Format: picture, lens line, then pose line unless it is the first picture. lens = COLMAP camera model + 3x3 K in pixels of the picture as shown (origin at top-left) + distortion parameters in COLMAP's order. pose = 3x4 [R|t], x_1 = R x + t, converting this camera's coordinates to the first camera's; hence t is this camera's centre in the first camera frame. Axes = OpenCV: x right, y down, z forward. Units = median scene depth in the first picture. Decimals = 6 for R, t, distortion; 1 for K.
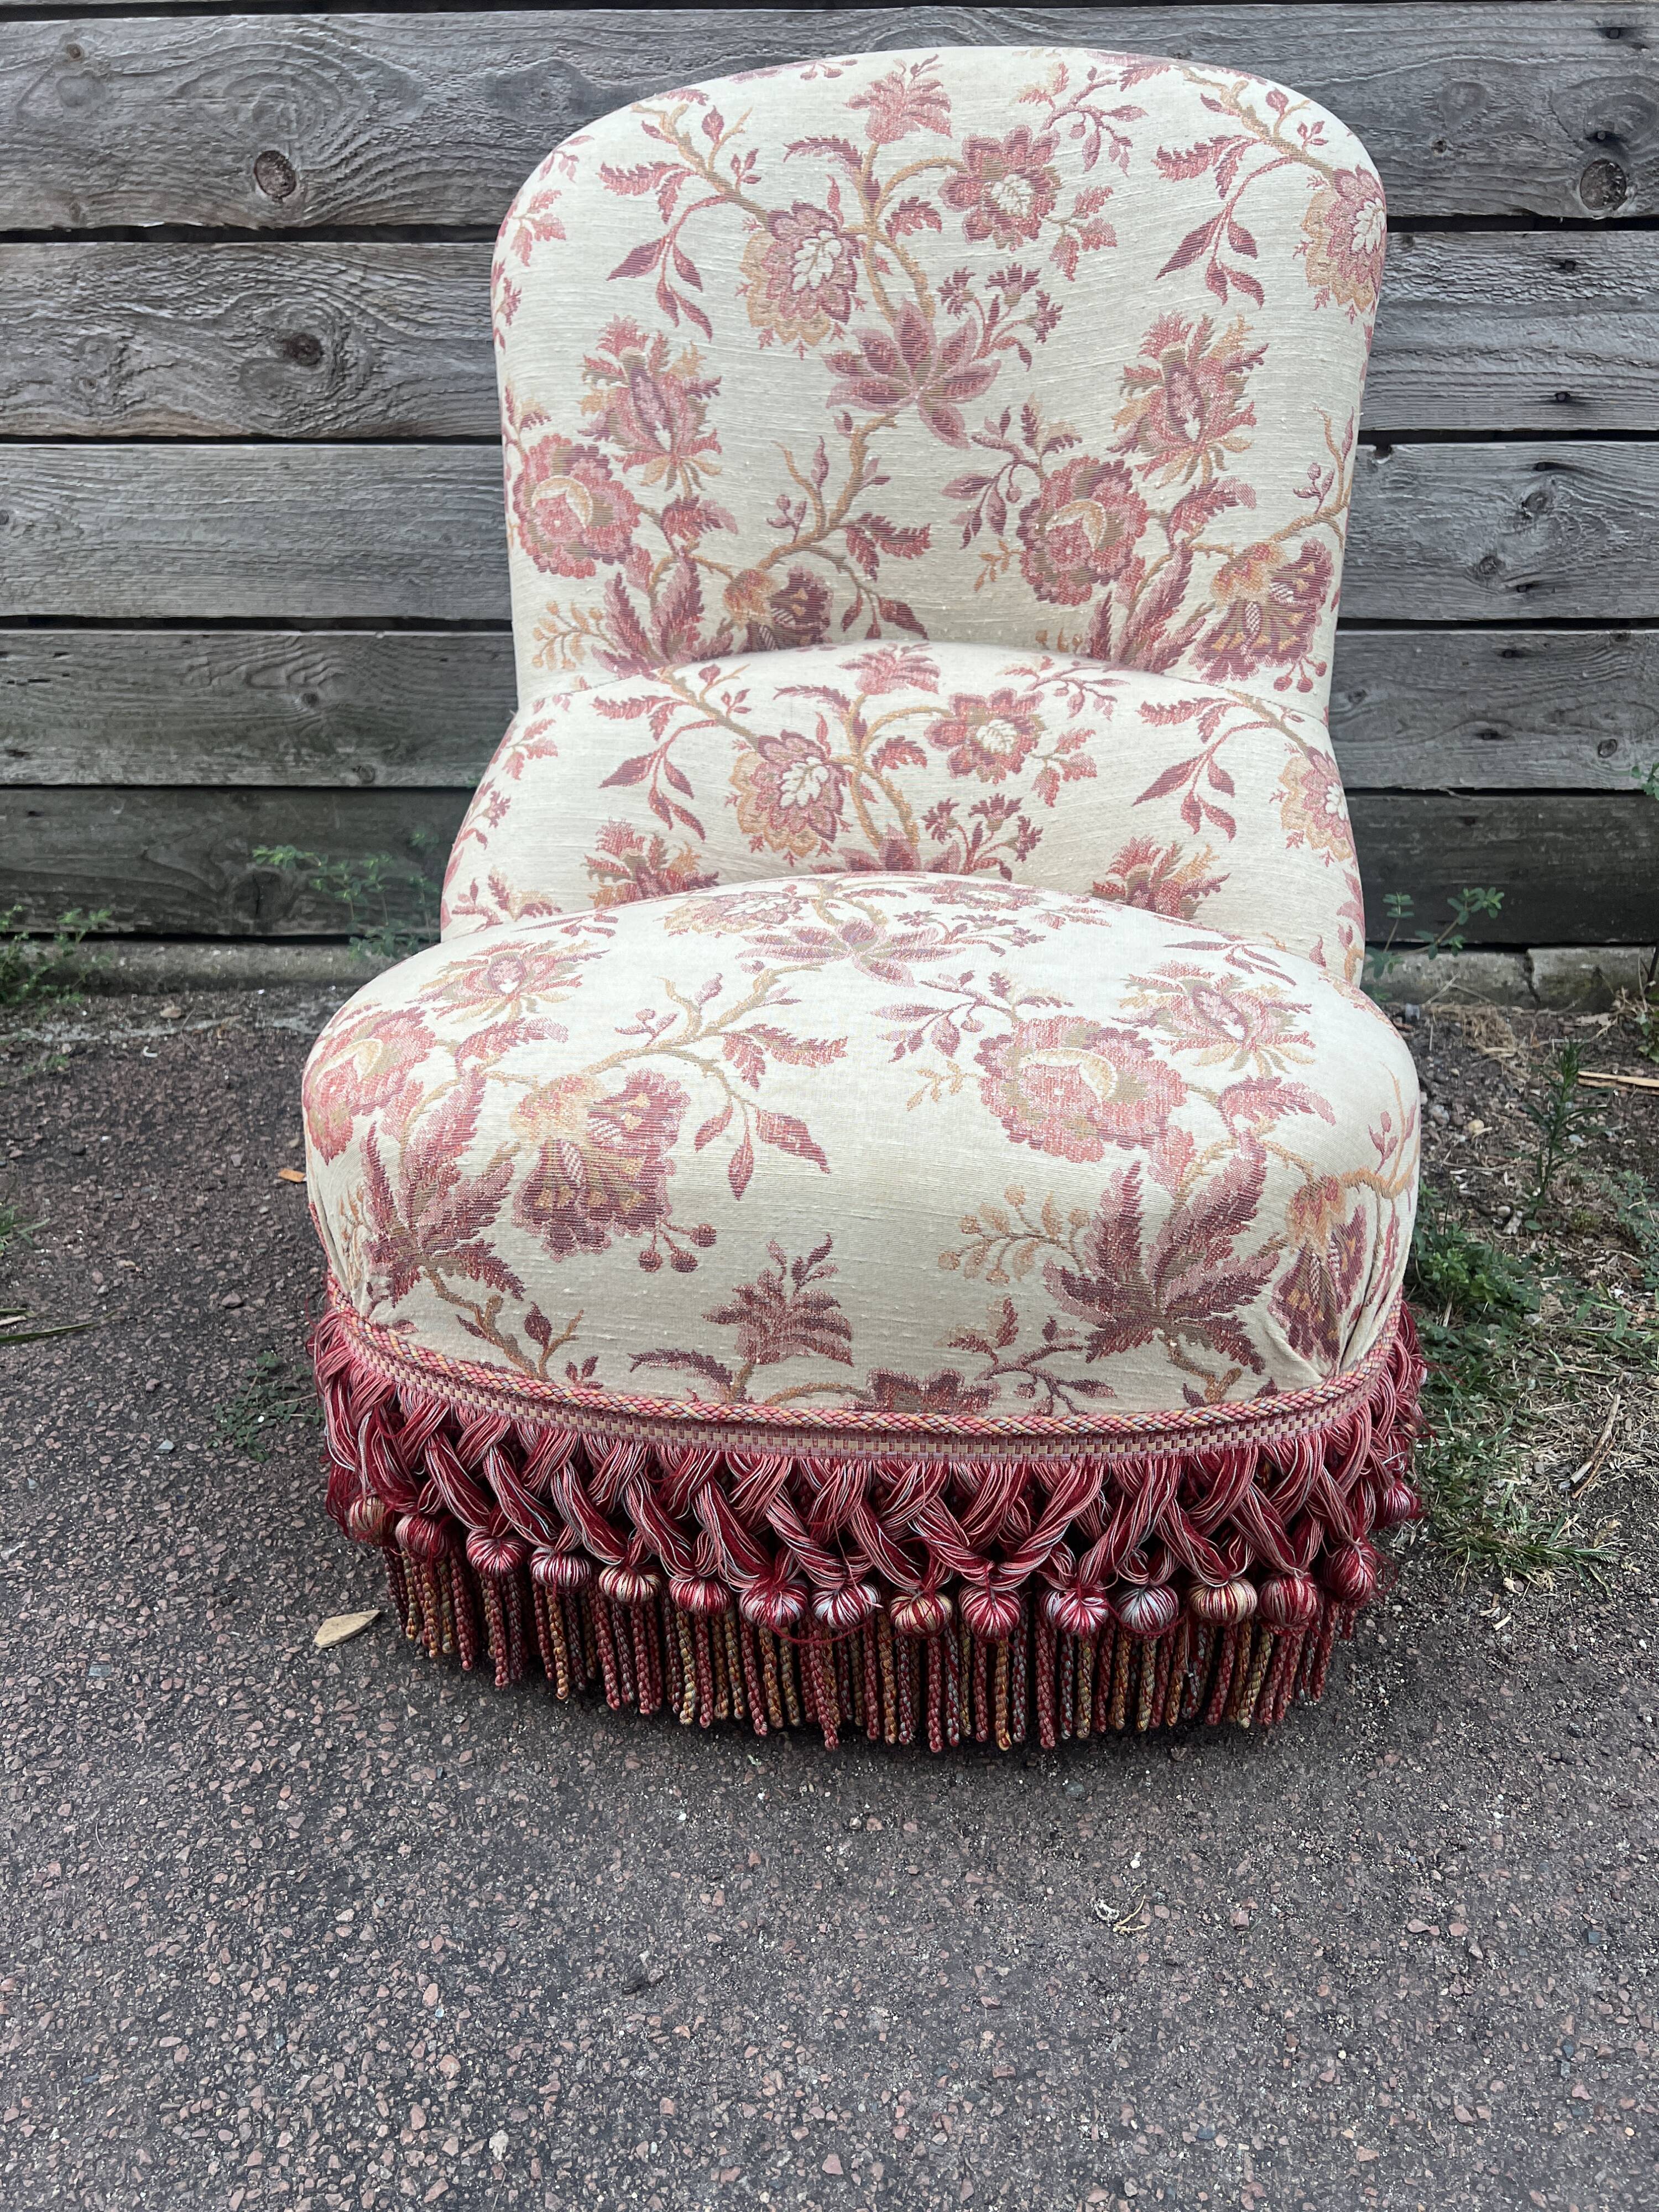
lens RADIAL K [[1675.1, 0, 810.7], [0, 1675.1, 1120.2], [0, 0, 1]] dist [0.044926, -0.050868]
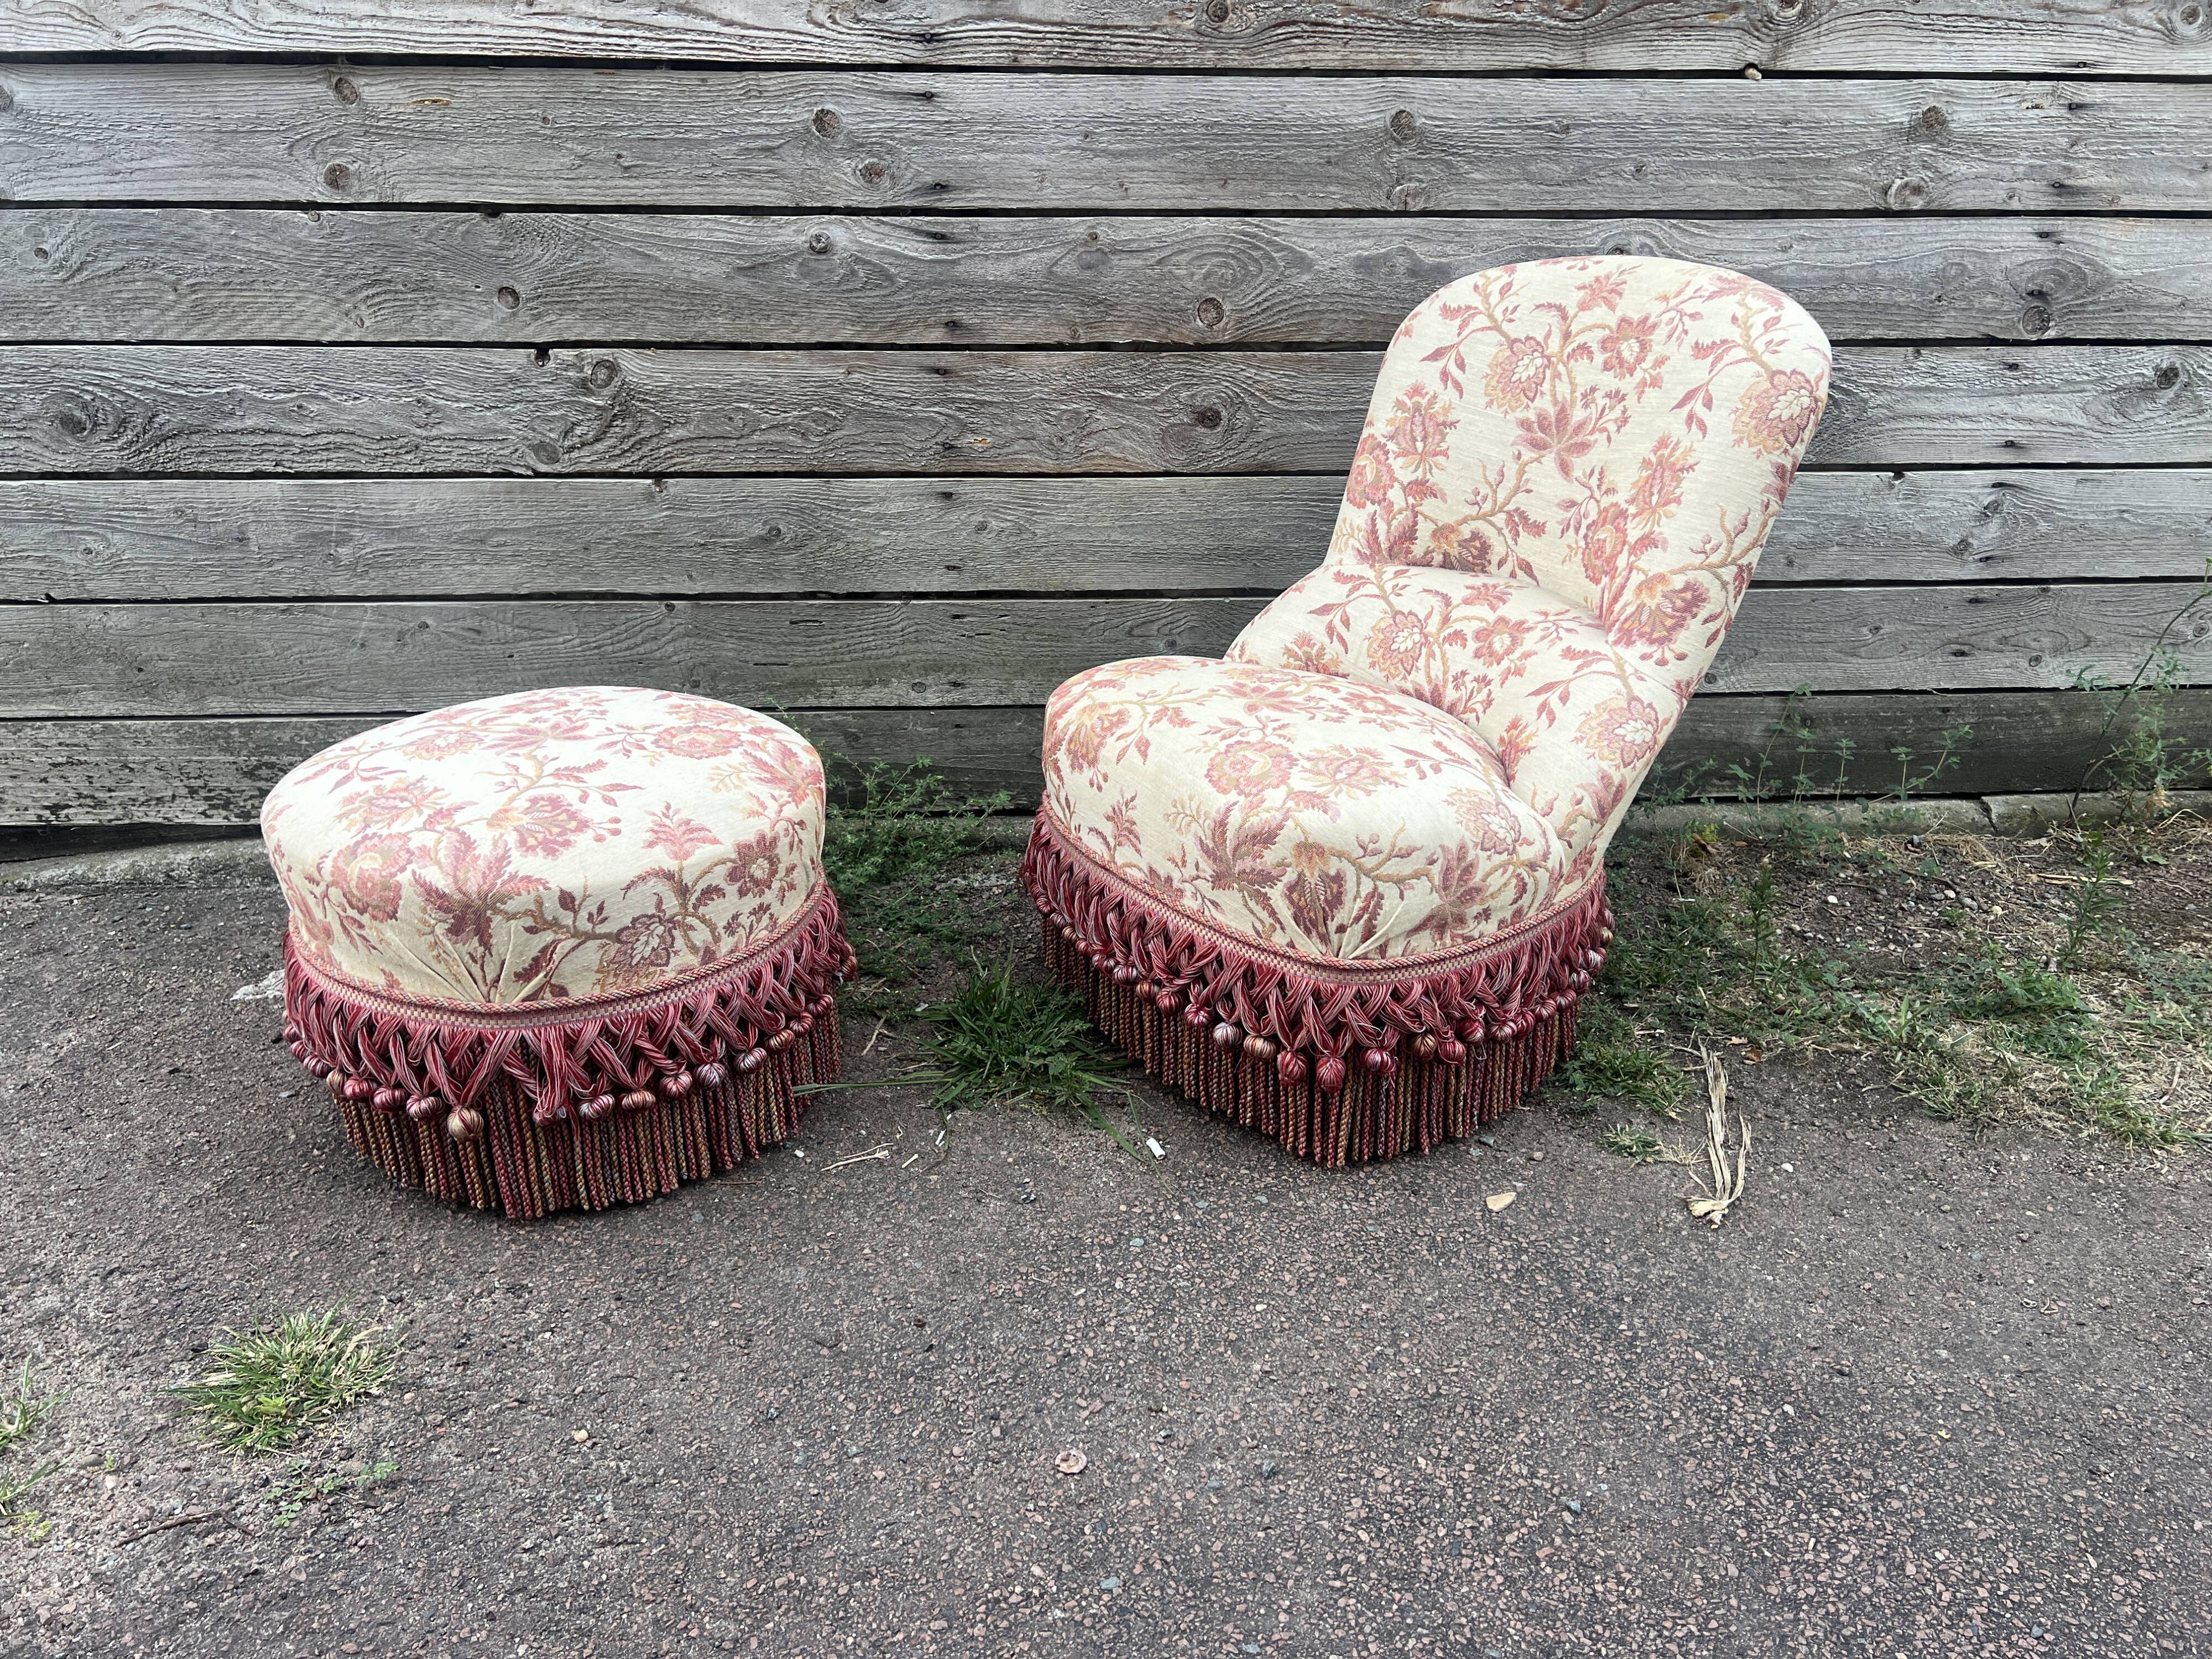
lens RADIAL K [[1680.9, 0, 1104.8], [0, 1680.9, 821.3], [0, 0, 1]] dist [0.056248, -0.048408]
pose [[0.994230, -0.025582, 0.104173, -0.780371], [0.038376, 0.991698, -0.122728, 0.114754], [-0.100169, 0.126018, 0.986958, -0.600289]]
